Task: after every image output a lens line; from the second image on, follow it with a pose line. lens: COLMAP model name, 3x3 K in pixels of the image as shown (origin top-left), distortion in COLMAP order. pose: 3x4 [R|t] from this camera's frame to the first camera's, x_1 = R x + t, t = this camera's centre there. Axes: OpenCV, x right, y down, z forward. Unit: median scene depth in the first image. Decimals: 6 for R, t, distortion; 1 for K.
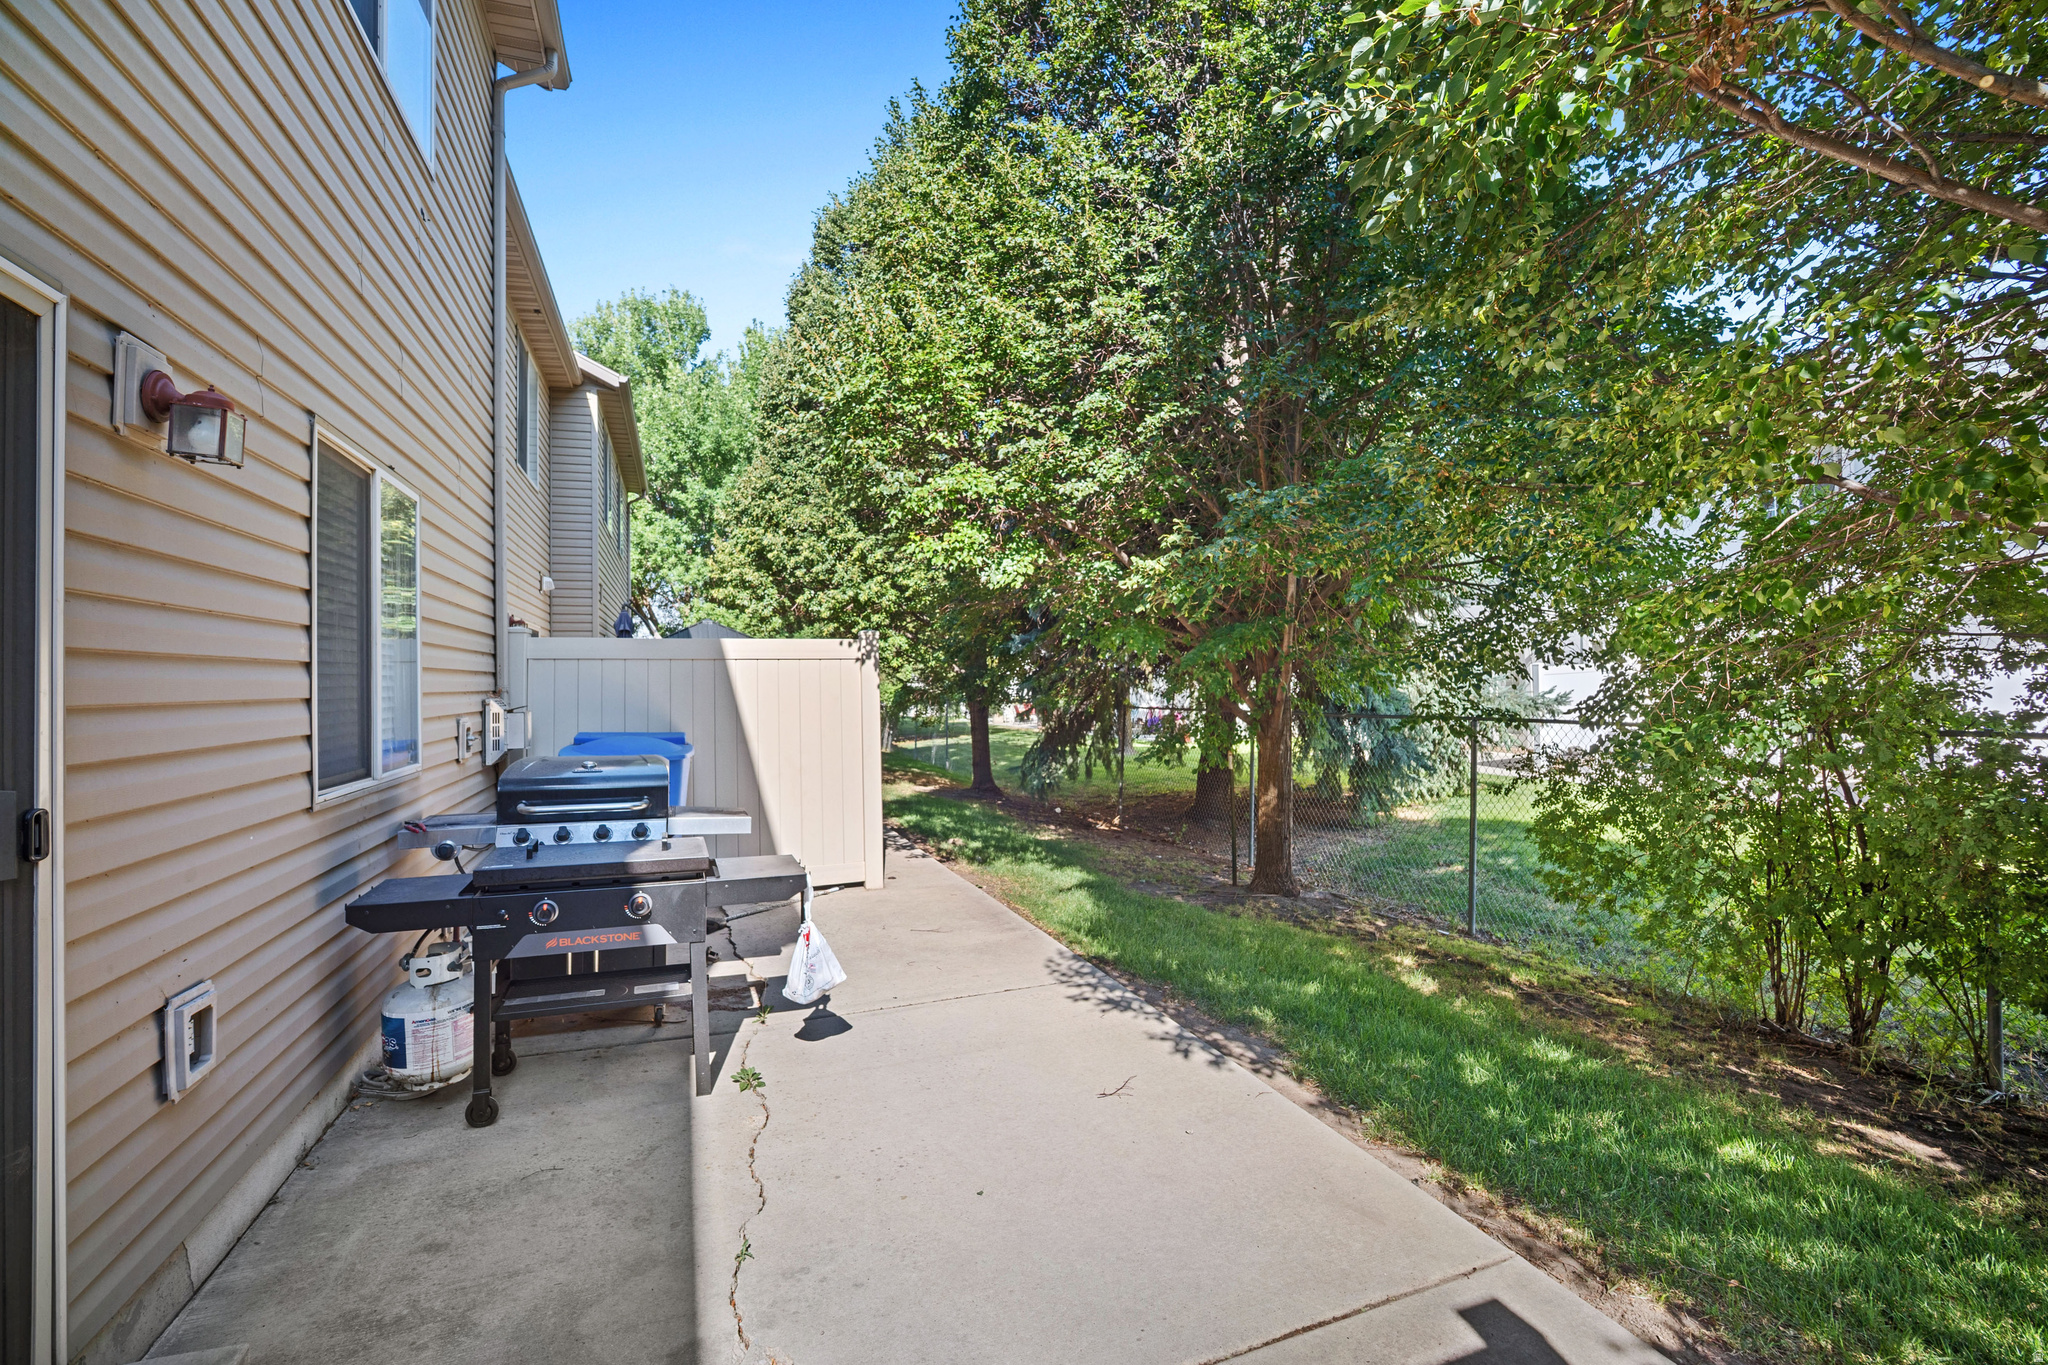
lens RADIAL K [[907.1, 0, 1023.5], [0, 907.1, 665.7], [0, 0, 1]] dist [-0.015237, 0.002086]
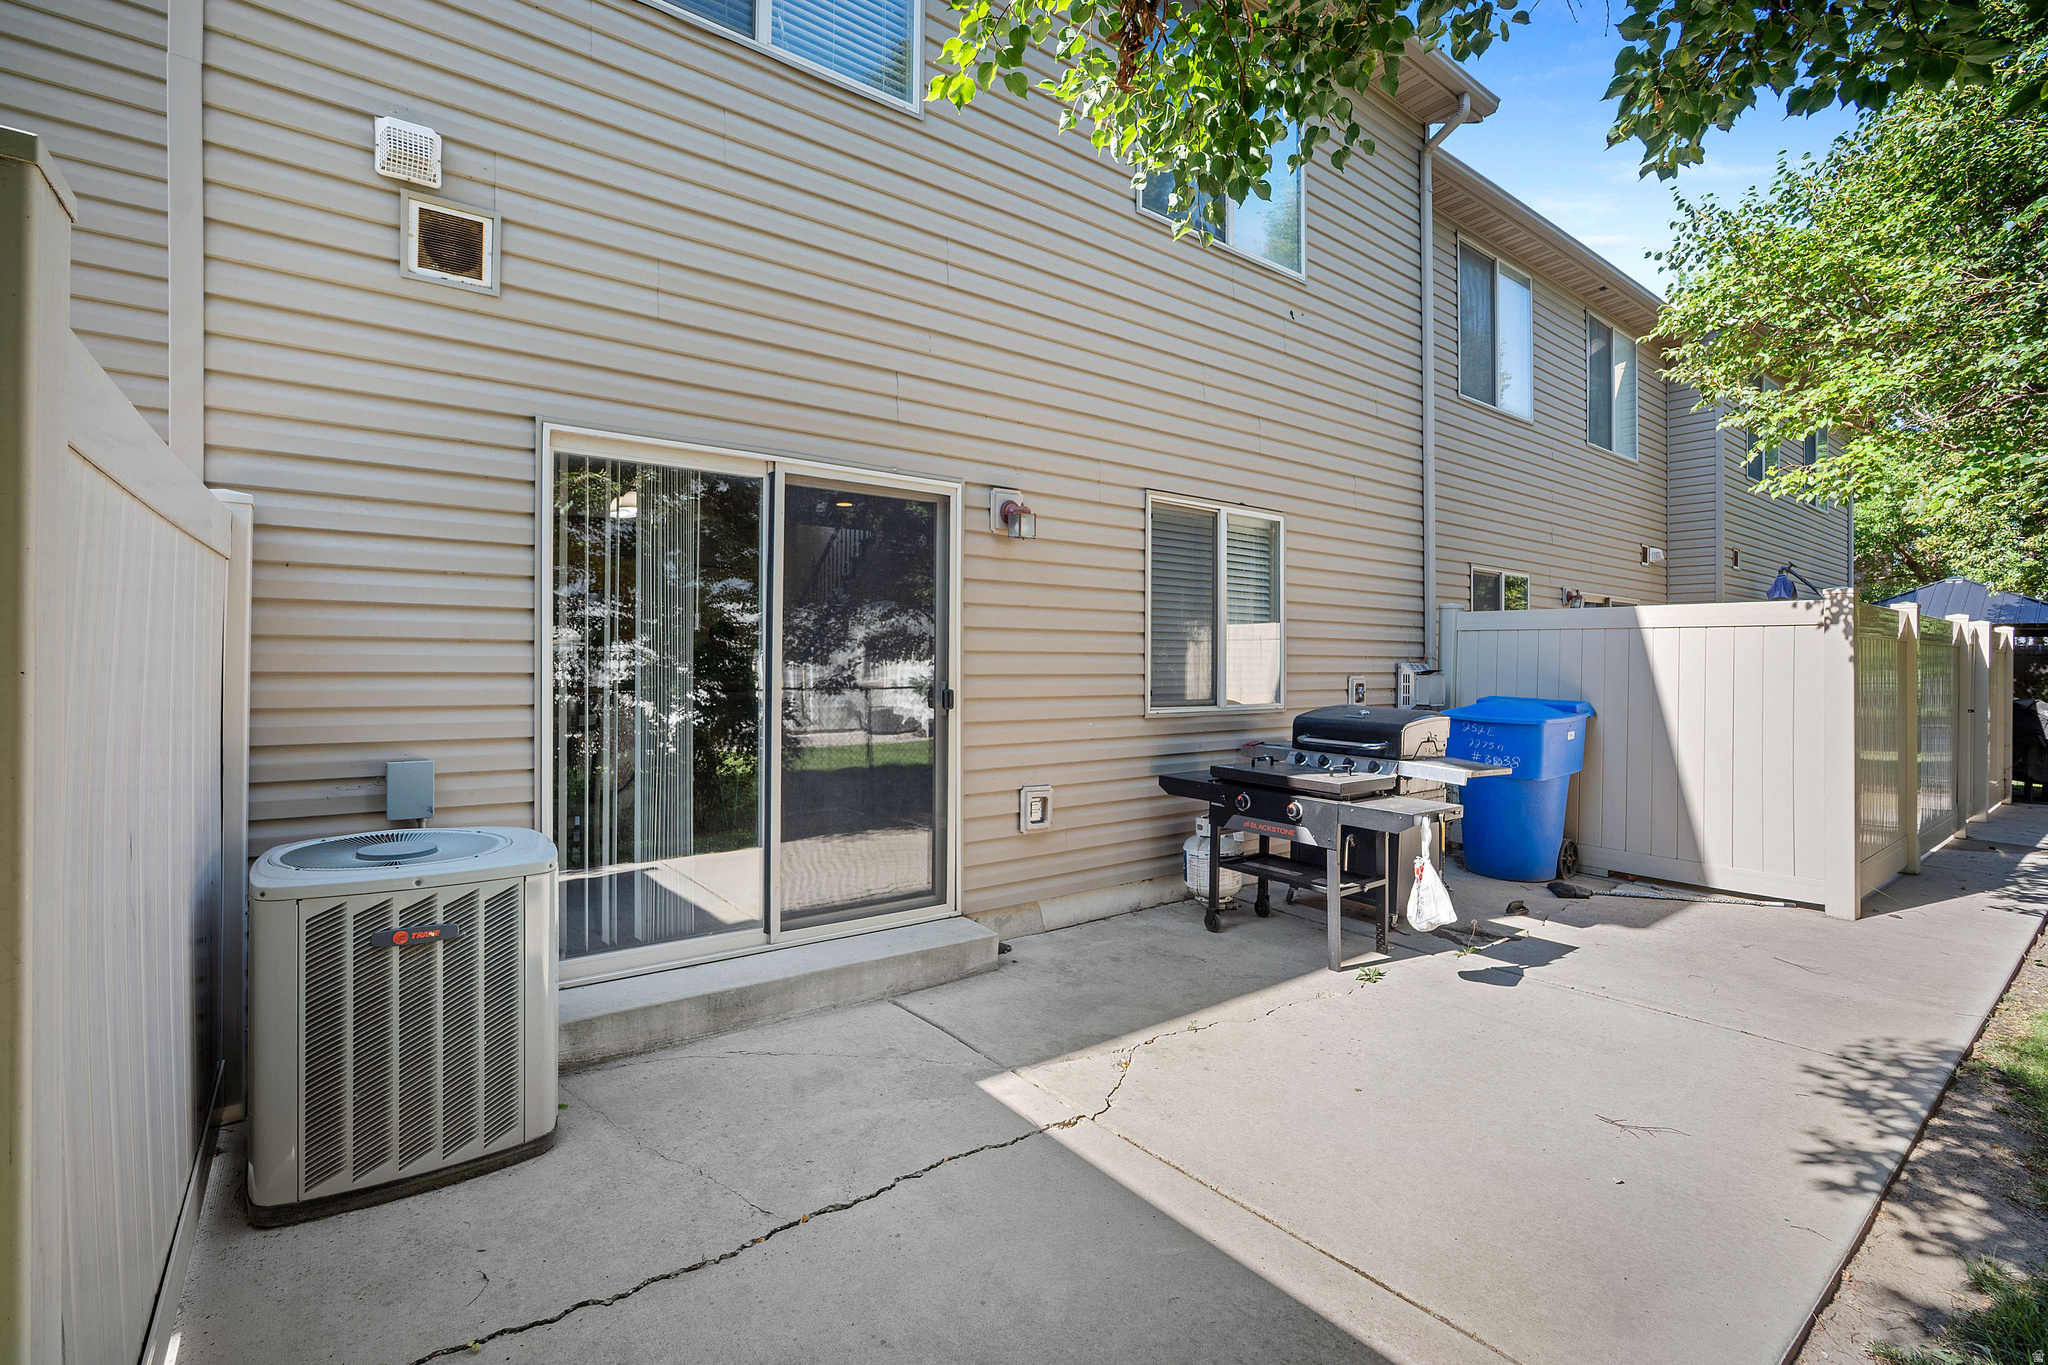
lens RADIAL K [[907.1, 0, 1045.1], [0, 907.1, 673.3], [0, 0, 1]] dist [-0.015237, 0.002086]
pose [[0.317473, 0.027828, -0.947859, 0.581712], [0.003377, 0.999530, 0.030476, 0.015185], [0.948261, -0.012876, 0.317229, 0.177490]]
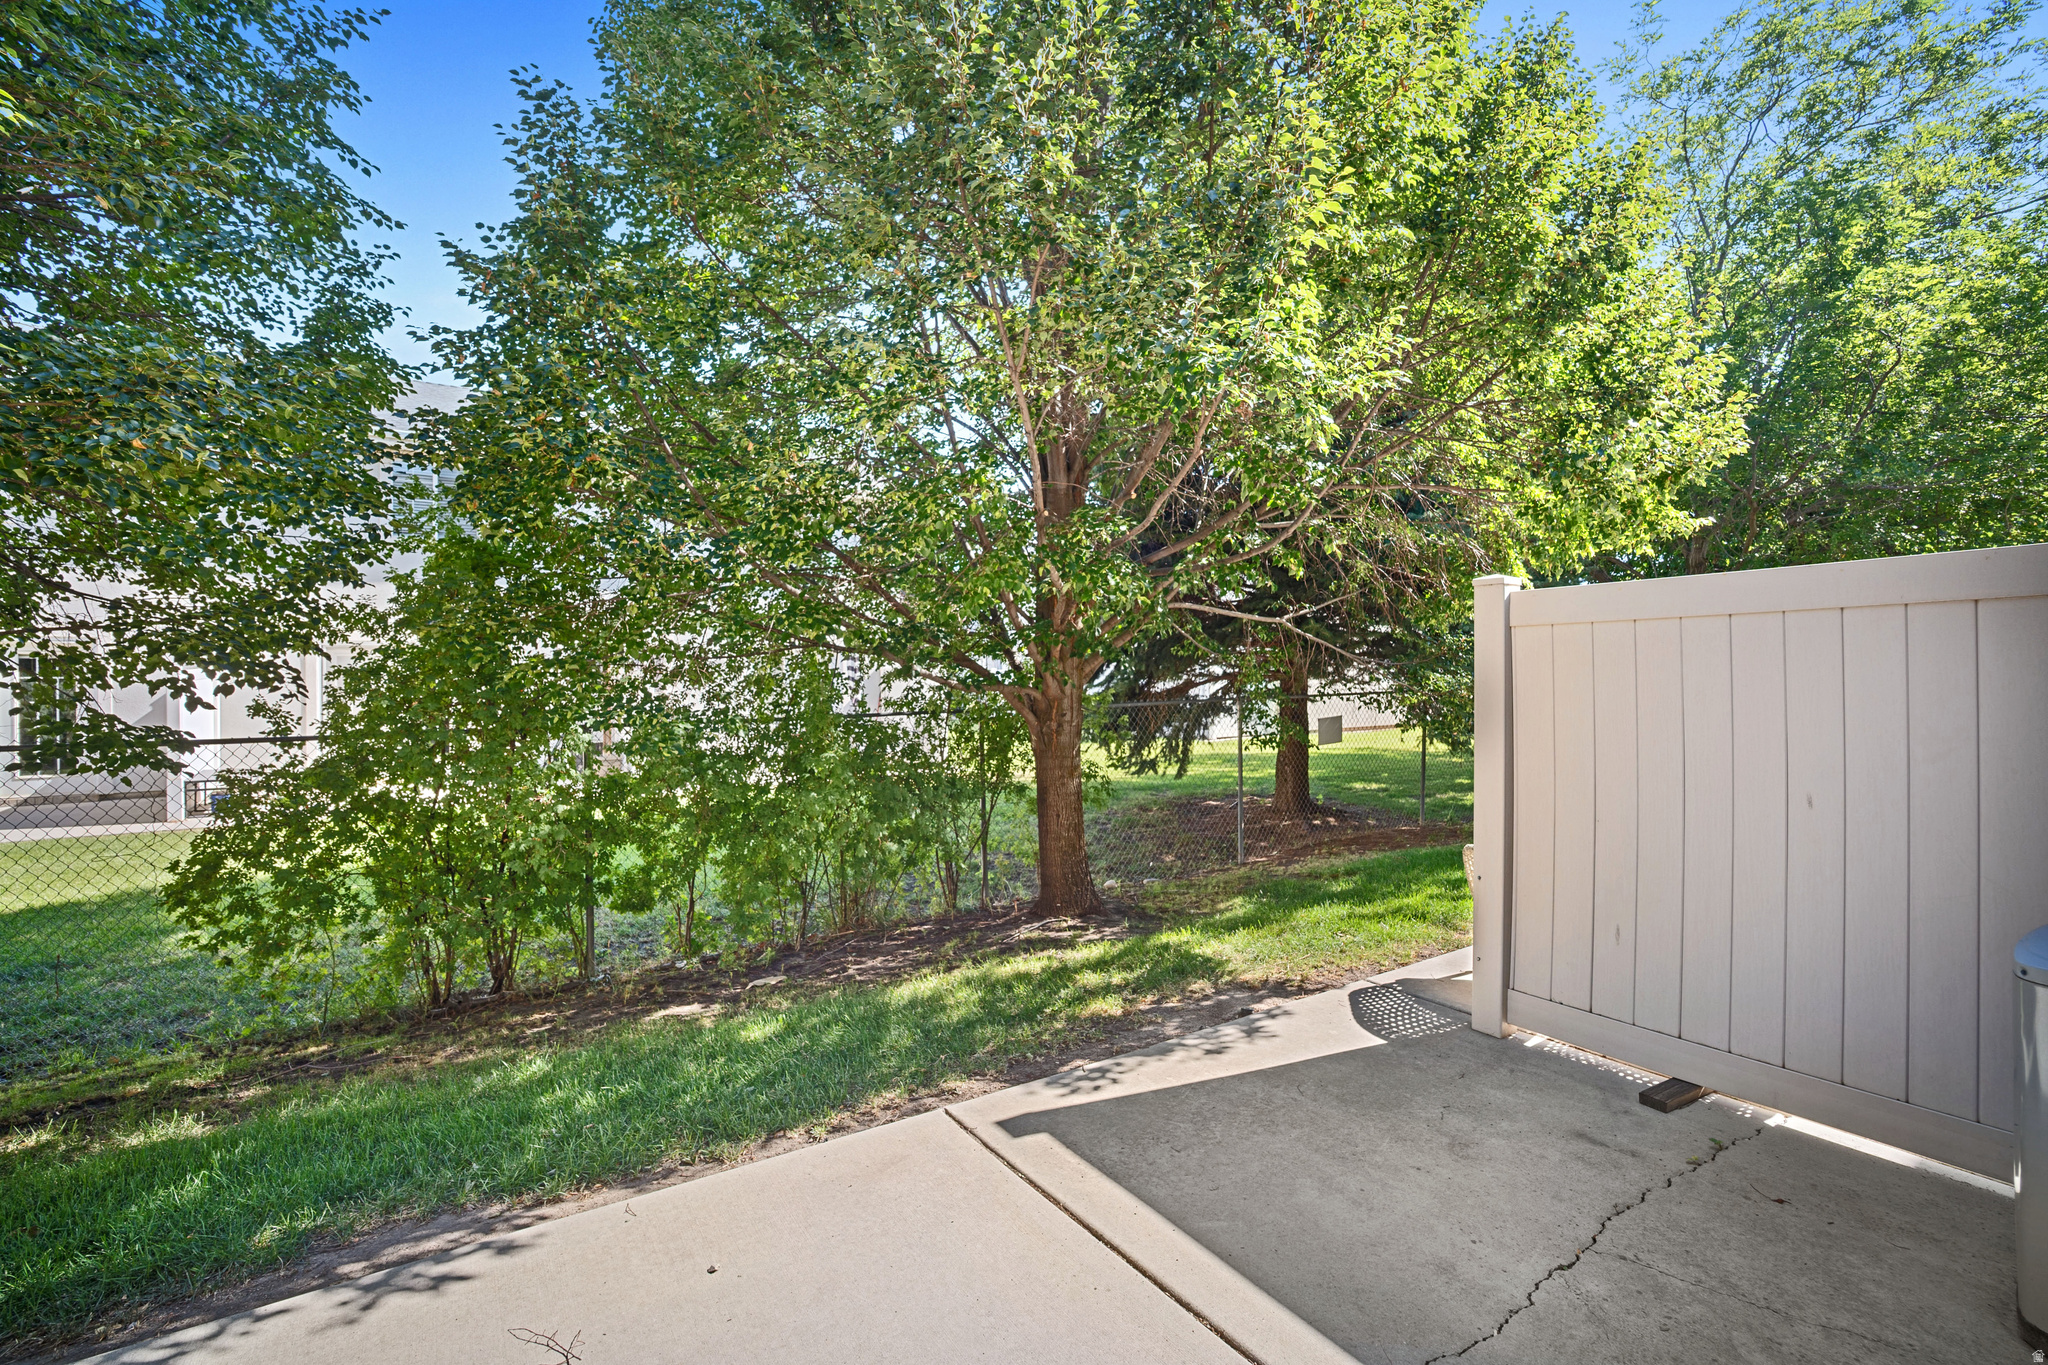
lens RADIAL K [[907.1, 0, 1003.8], [0, 907.1, 683.5], [0, 0, 1]] dist [-0.015237, 0.002086]
pose [[-0.204111, 0.006215, 0.978928, -0.456775], [-0.007850, 0.999937, -0.007986, 0.016617], [-0.978916, -0.009315, -0.204049, 0.678214]]
